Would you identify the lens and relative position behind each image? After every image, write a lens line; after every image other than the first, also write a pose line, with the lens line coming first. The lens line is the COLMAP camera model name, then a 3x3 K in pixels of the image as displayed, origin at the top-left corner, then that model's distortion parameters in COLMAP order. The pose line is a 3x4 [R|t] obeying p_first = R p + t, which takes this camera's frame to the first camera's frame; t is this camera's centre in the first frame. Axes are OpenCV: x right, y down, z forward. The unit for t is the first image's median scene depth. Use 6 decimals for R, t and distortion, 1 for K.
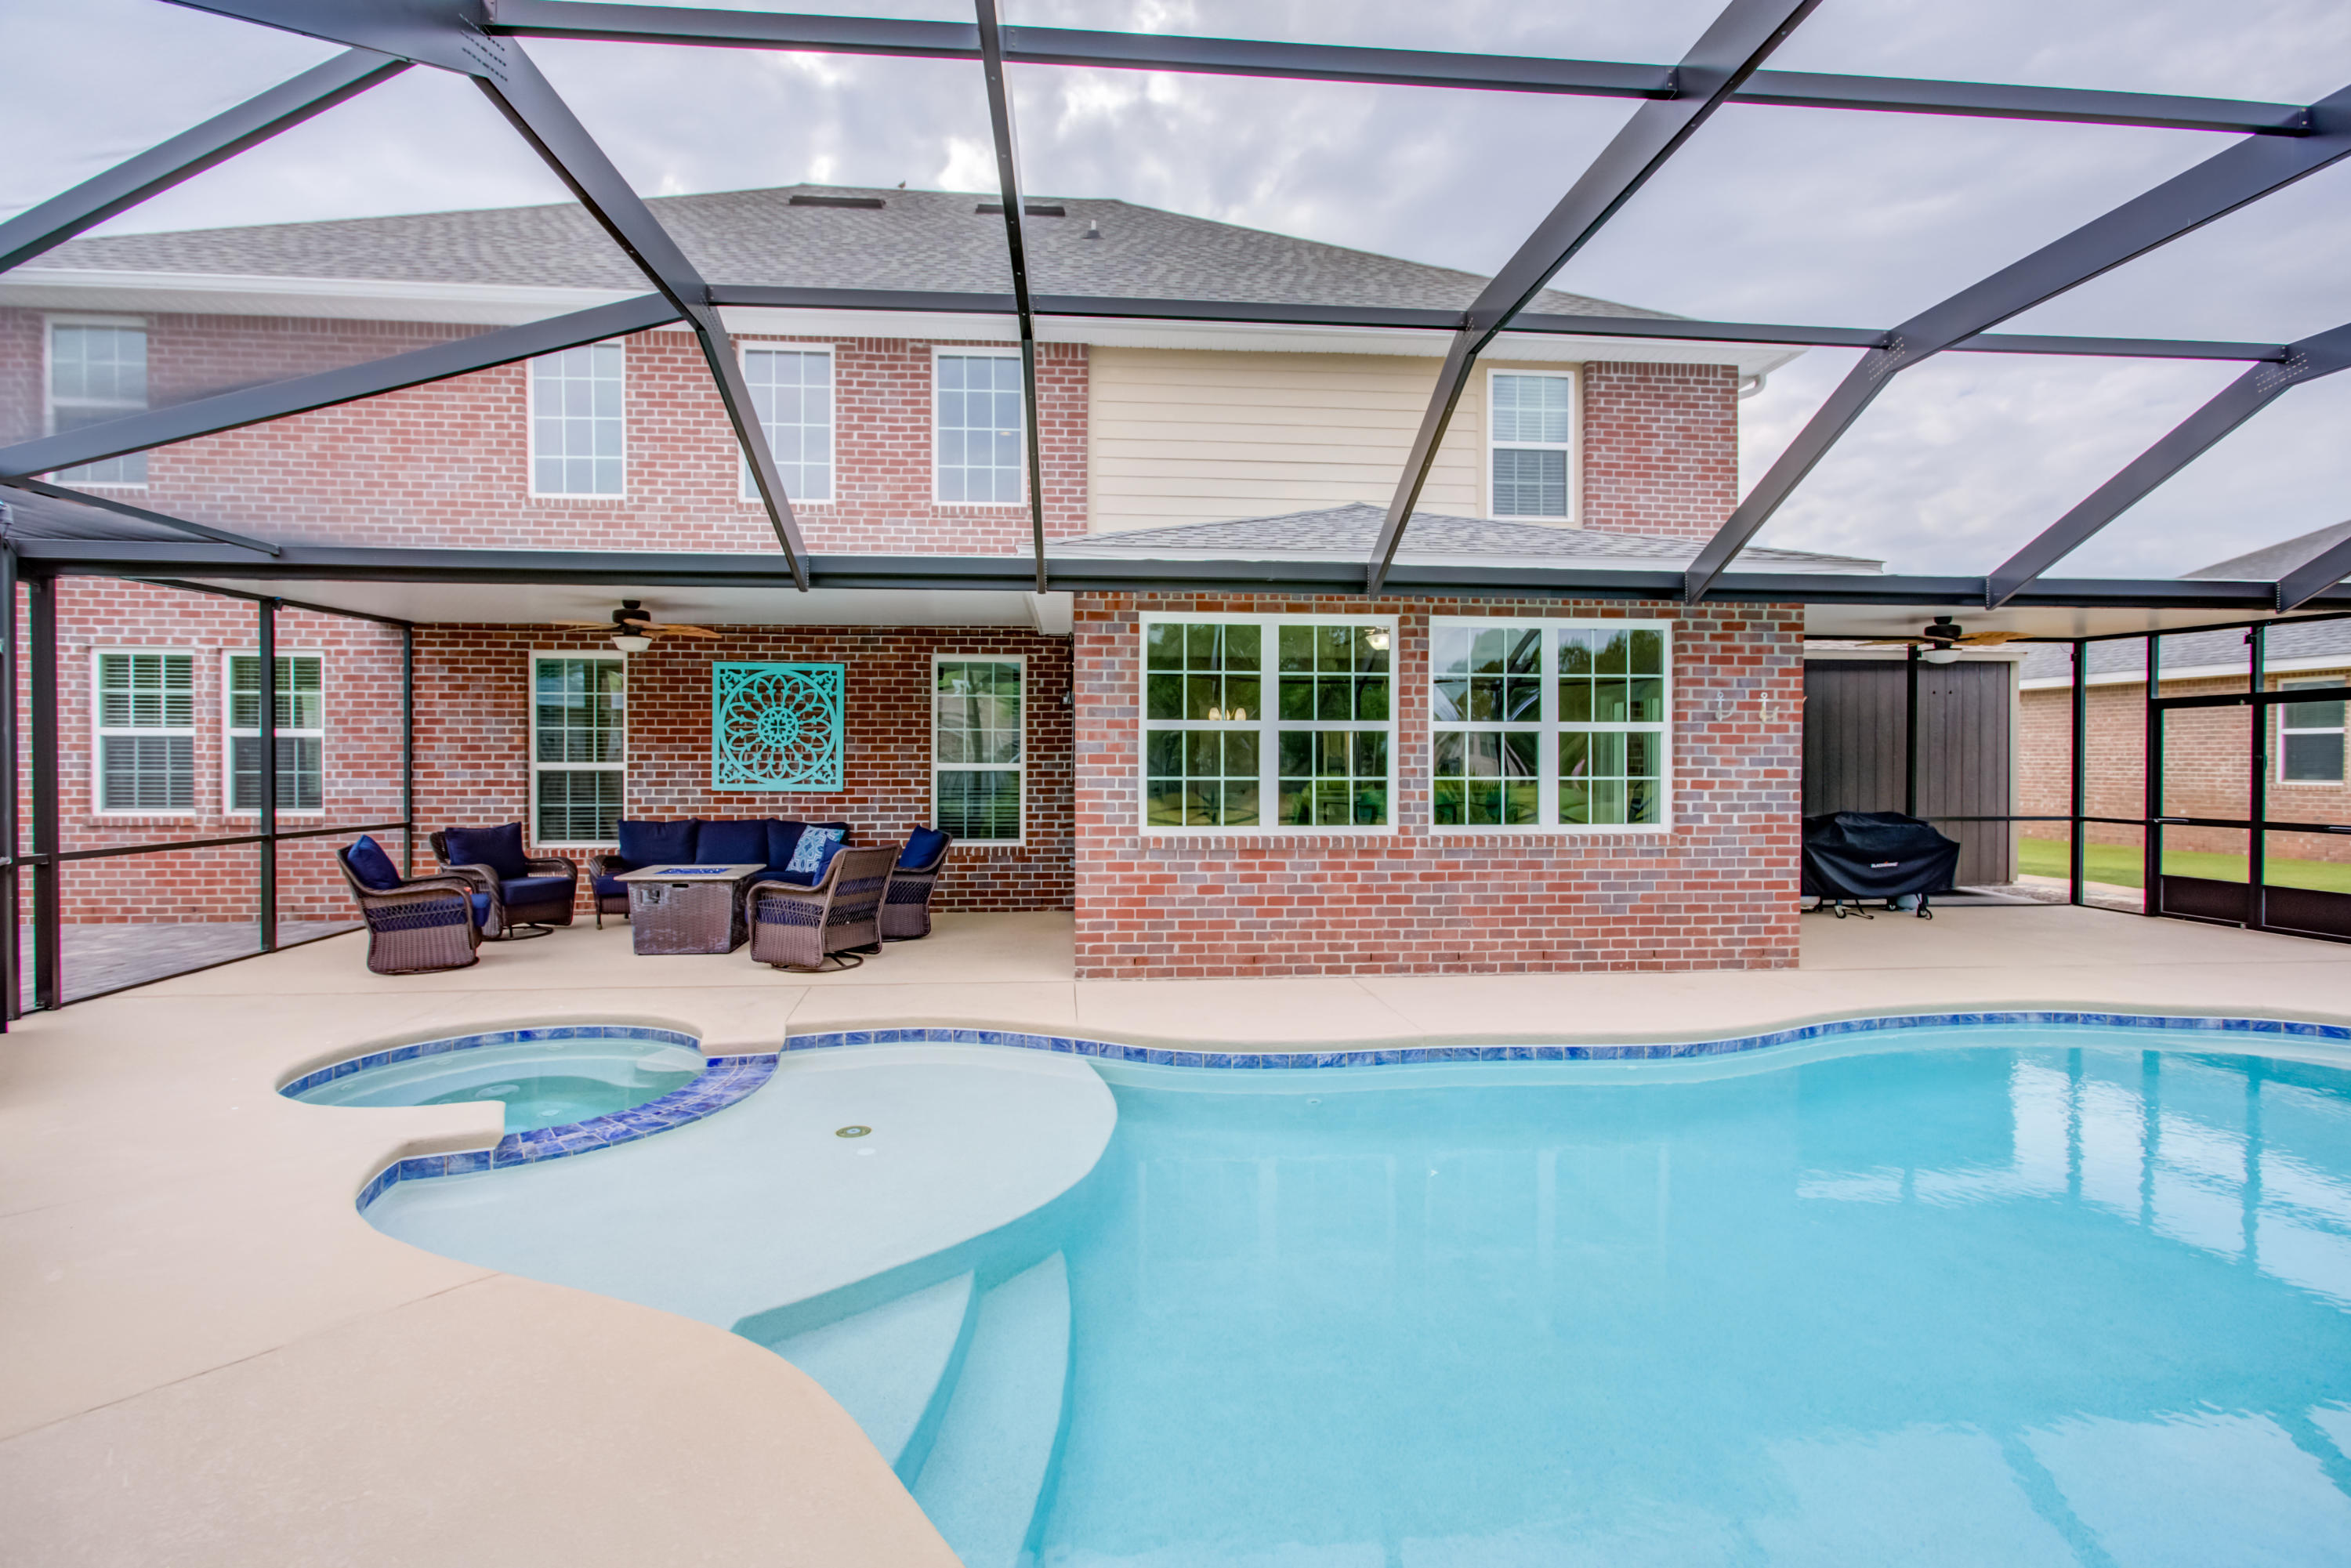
lens RADIAL K [[1116.9, 0, 1177.6], [0, 1116.9, 767.0], [0, 0, 1]] dist [-0.001183, 0.000086]
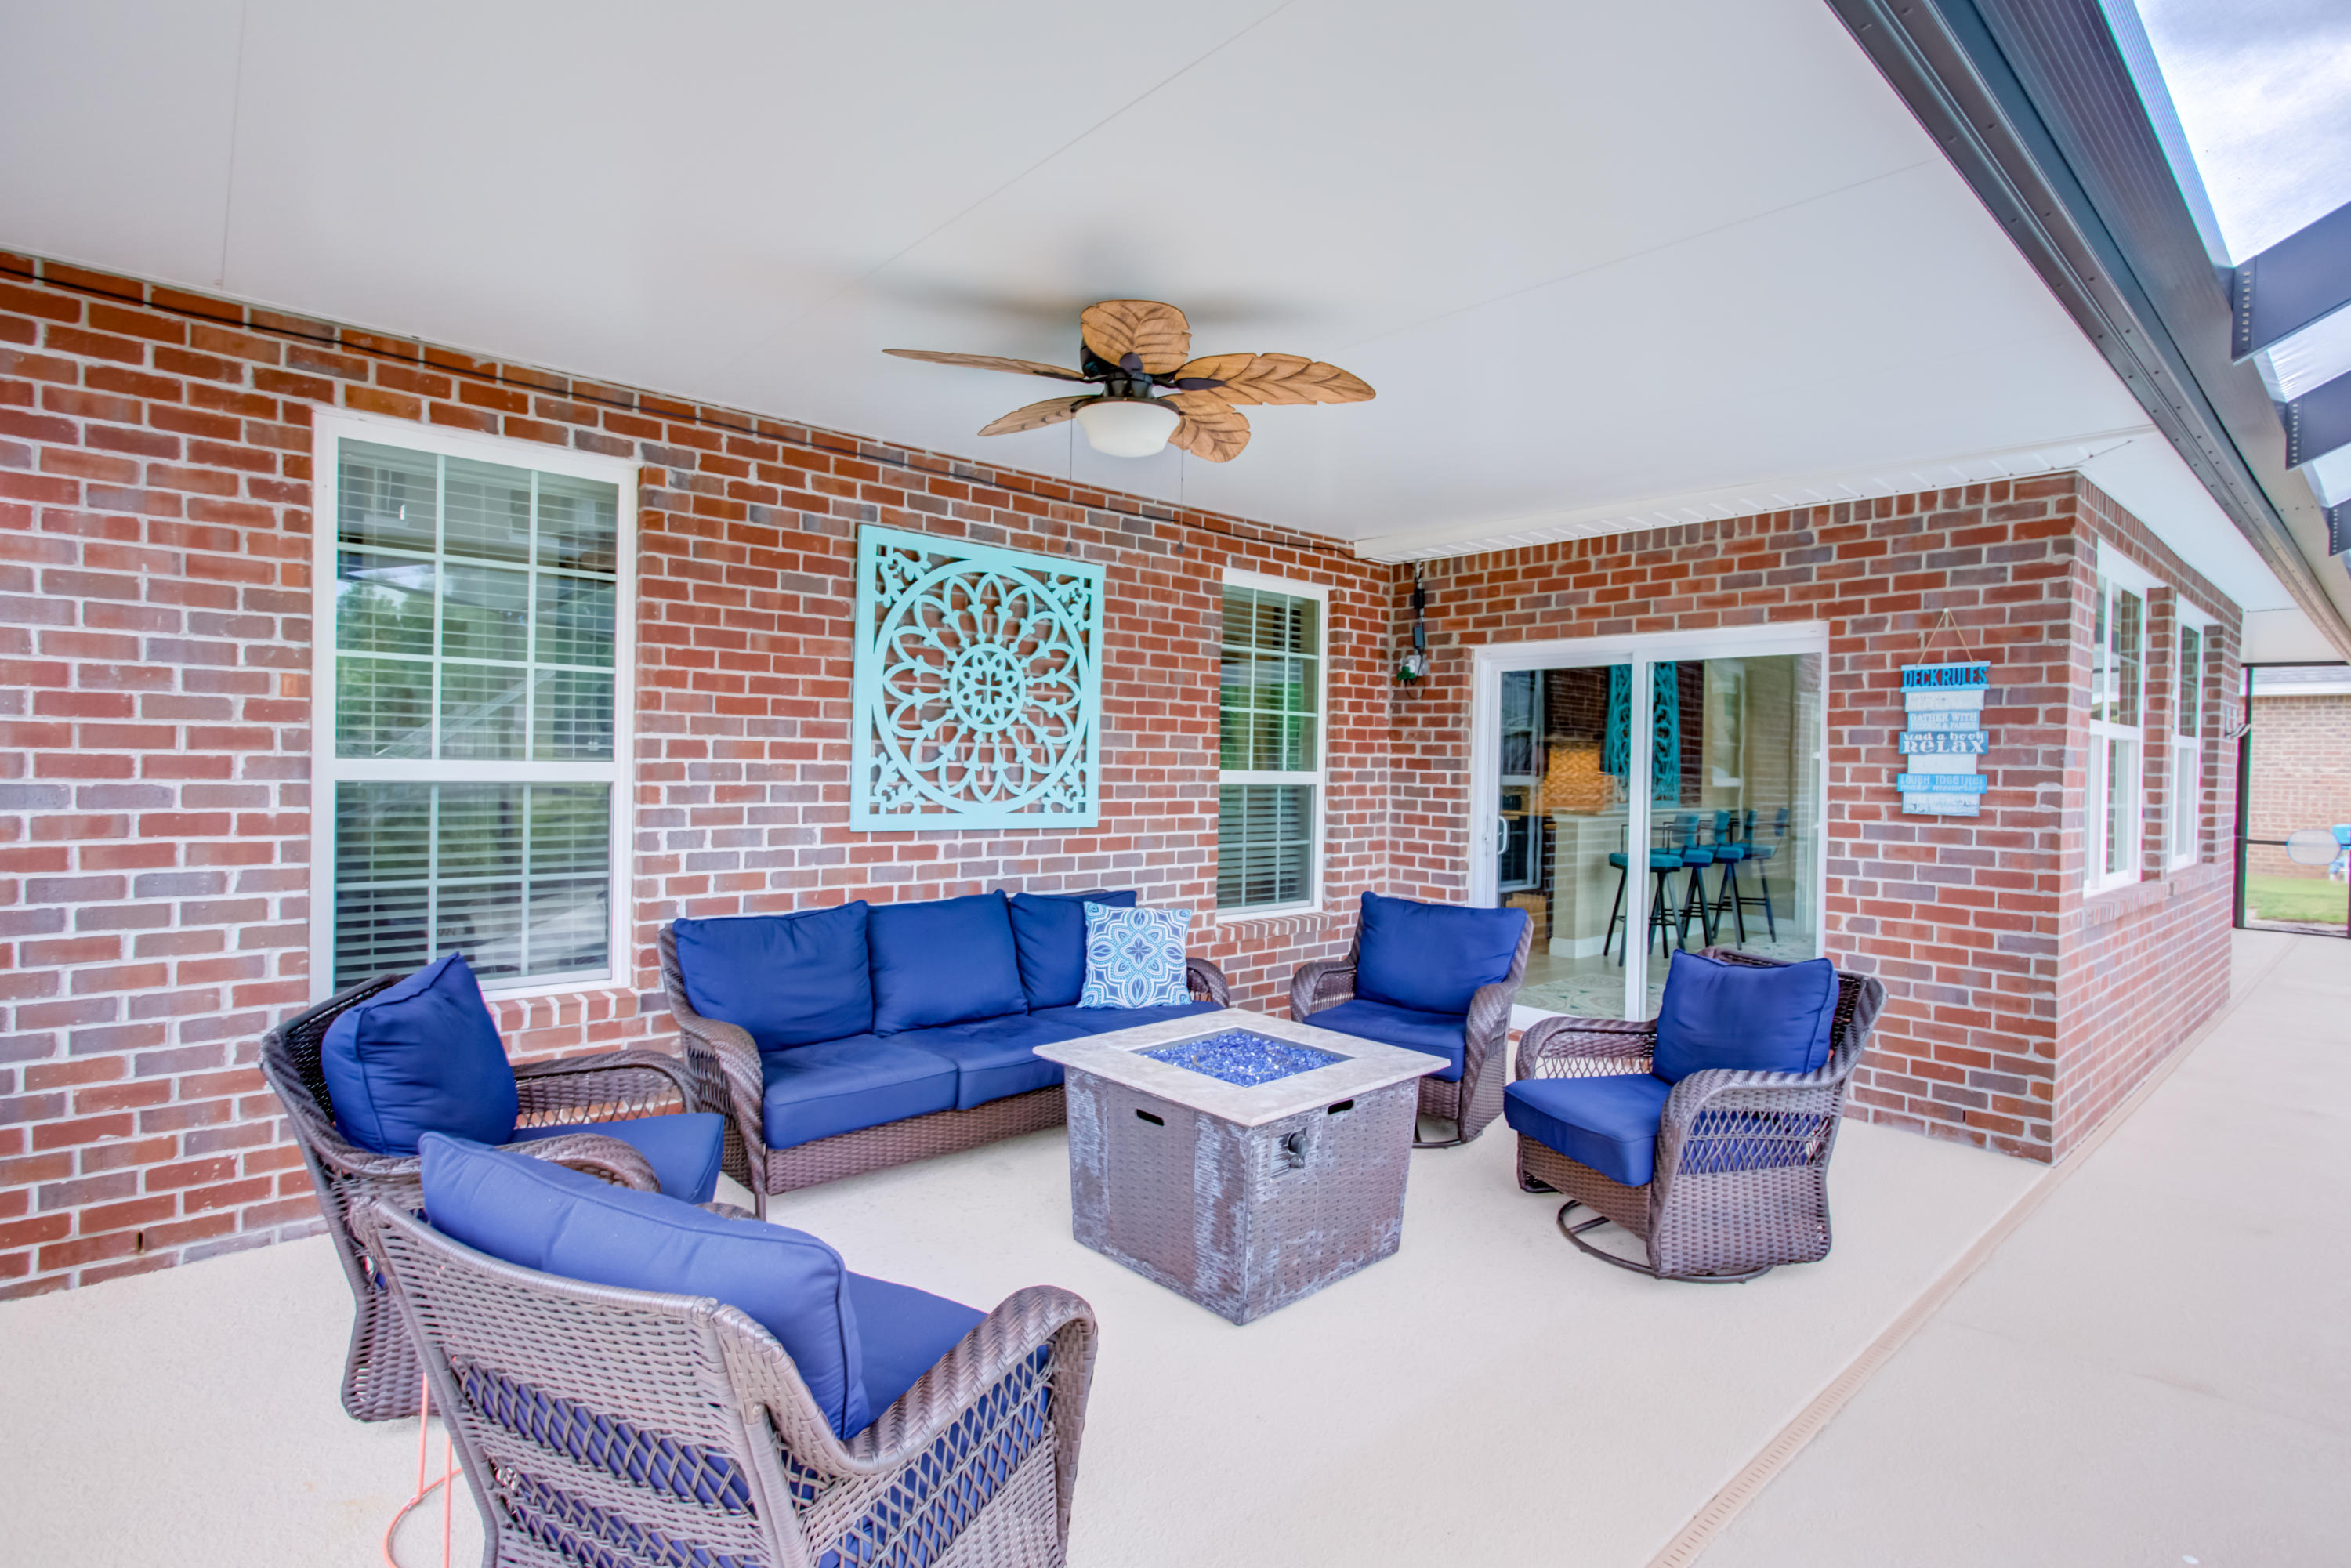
lens RADIAL K [[1123.6, 0, 1190.7], [0, 1123.6, 773.8], [0, 0, 1]] dist [0.000029, 0.000450]
pose [[0.801288, 0.007065, 0.598238, -0.599840], [-0.007927, 0.999968, -0.001193, -0.001074], [-0.598227, -0.003786, 0.801318, 0.618716]]
